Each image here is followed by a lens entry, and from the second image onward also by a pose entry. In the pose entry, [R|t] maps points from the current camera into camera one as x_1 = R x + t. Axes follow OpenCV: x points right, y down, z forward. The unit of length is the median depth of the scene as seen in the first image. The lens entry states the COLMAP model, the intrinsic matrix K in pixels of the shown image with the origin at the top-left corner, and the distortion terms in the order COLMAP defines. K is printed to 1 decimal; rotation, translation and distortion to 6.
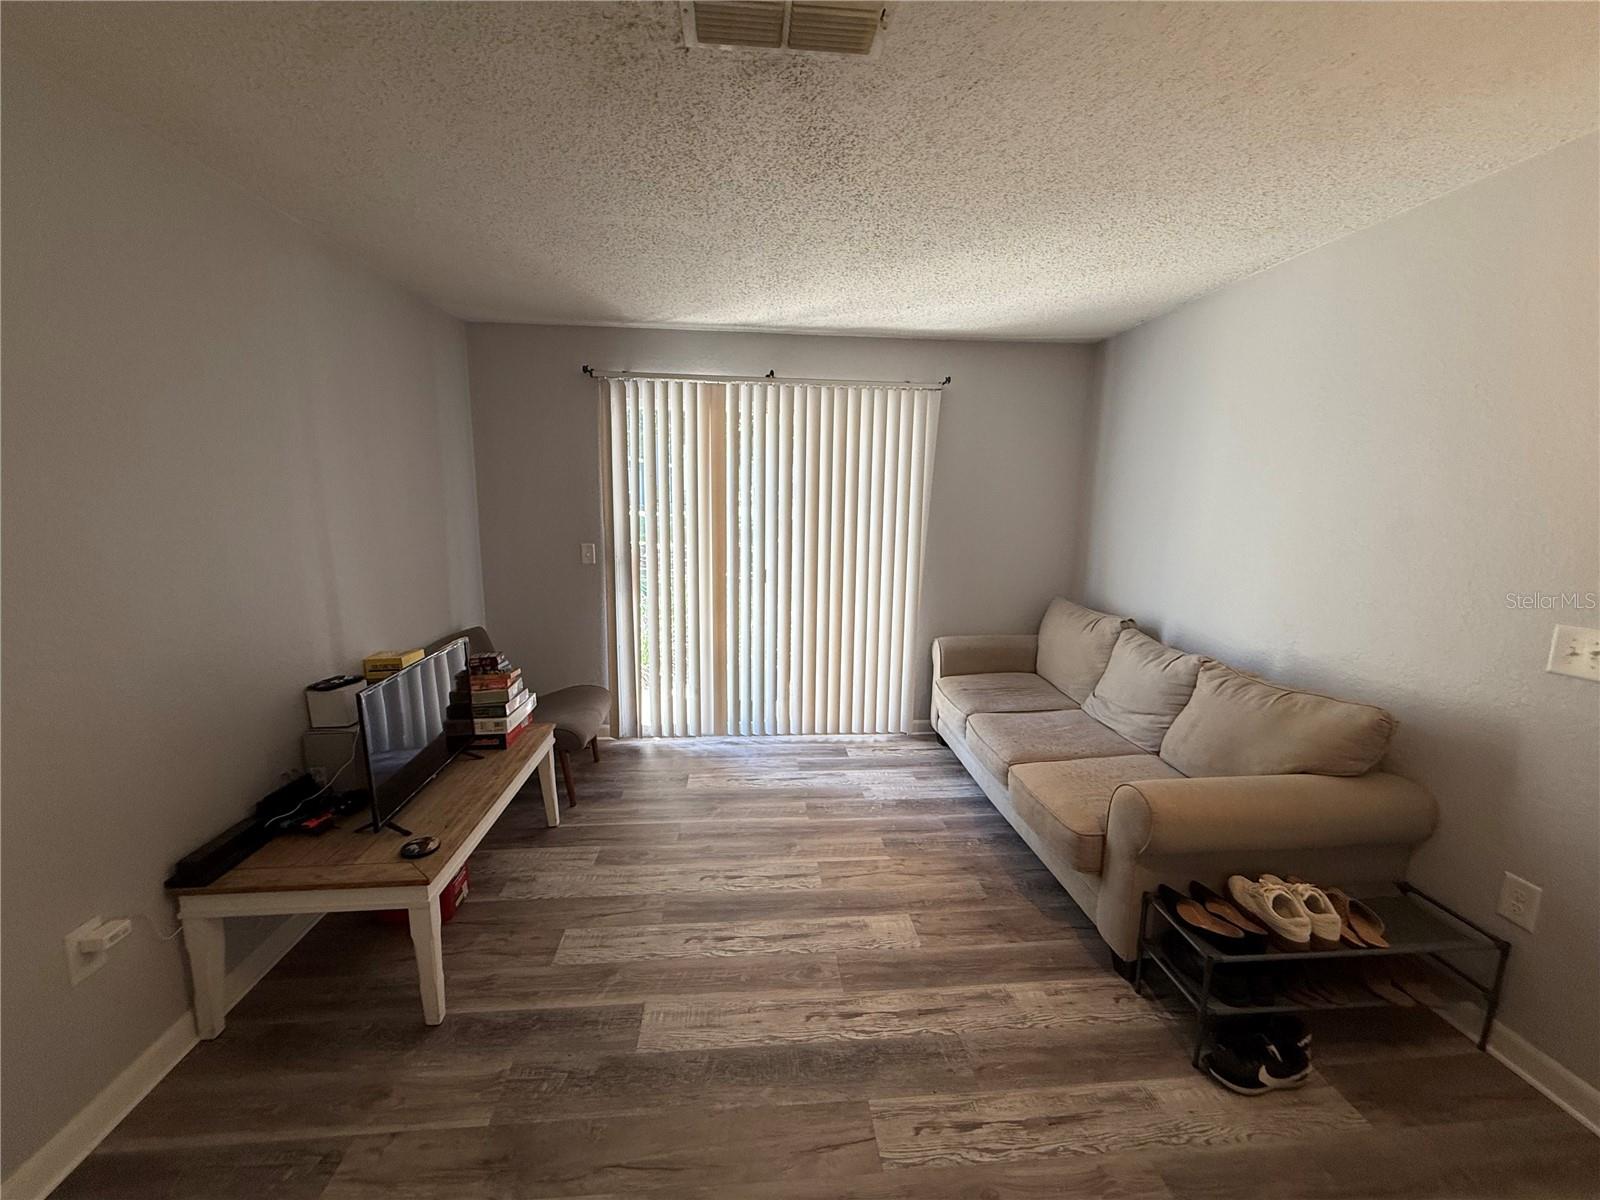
lens RADIAL K [[640.1, 0, 799.0], [0, 640.1, 603.0], [0, 0, 1]] dist [-0.000342, 0.000512]
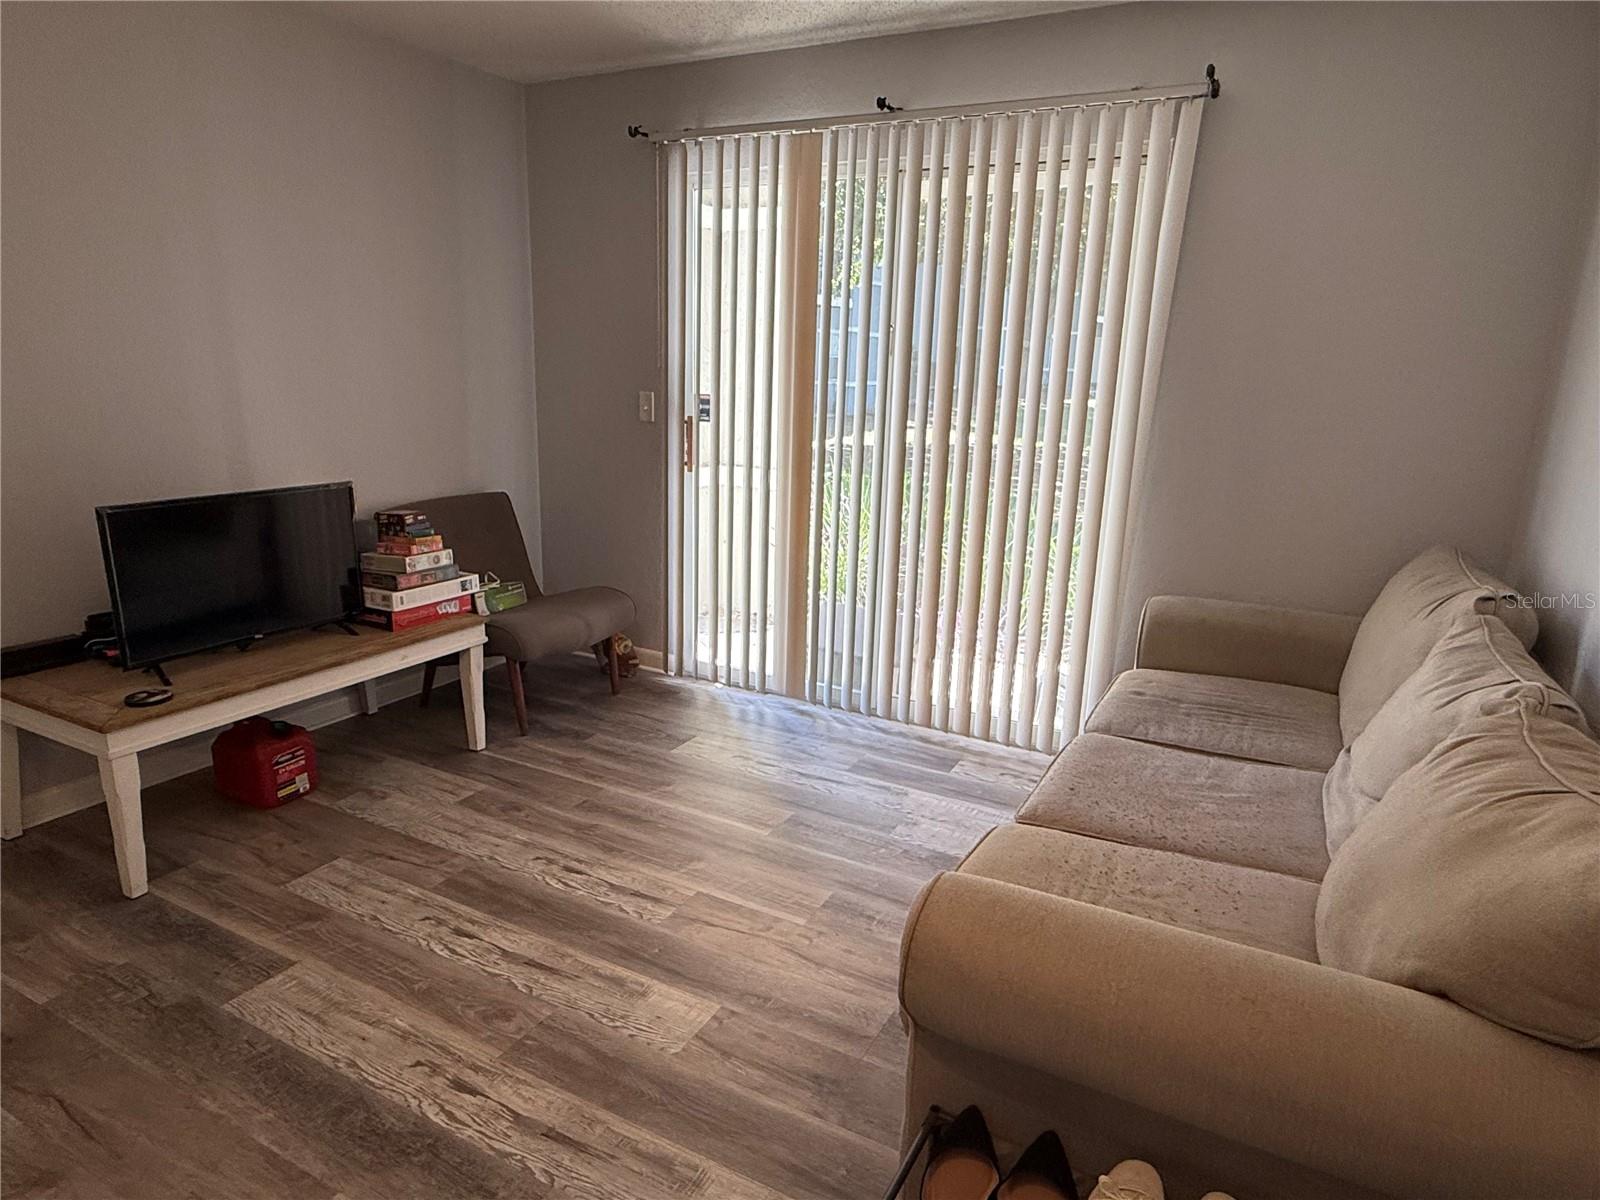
lens RADIAL K [[959.2, 0, 803.4], [0, 959.2, 604.2], [0, 0, 1]] dist [0.006925, 0.000121]
pose [[0.836731, 0.143499, -0.528477, 0.571199], [-0.109374, 0.989404, 0.095485, 0.027128], [0.536580, -0.022094, 0.843560, 0.272644]]
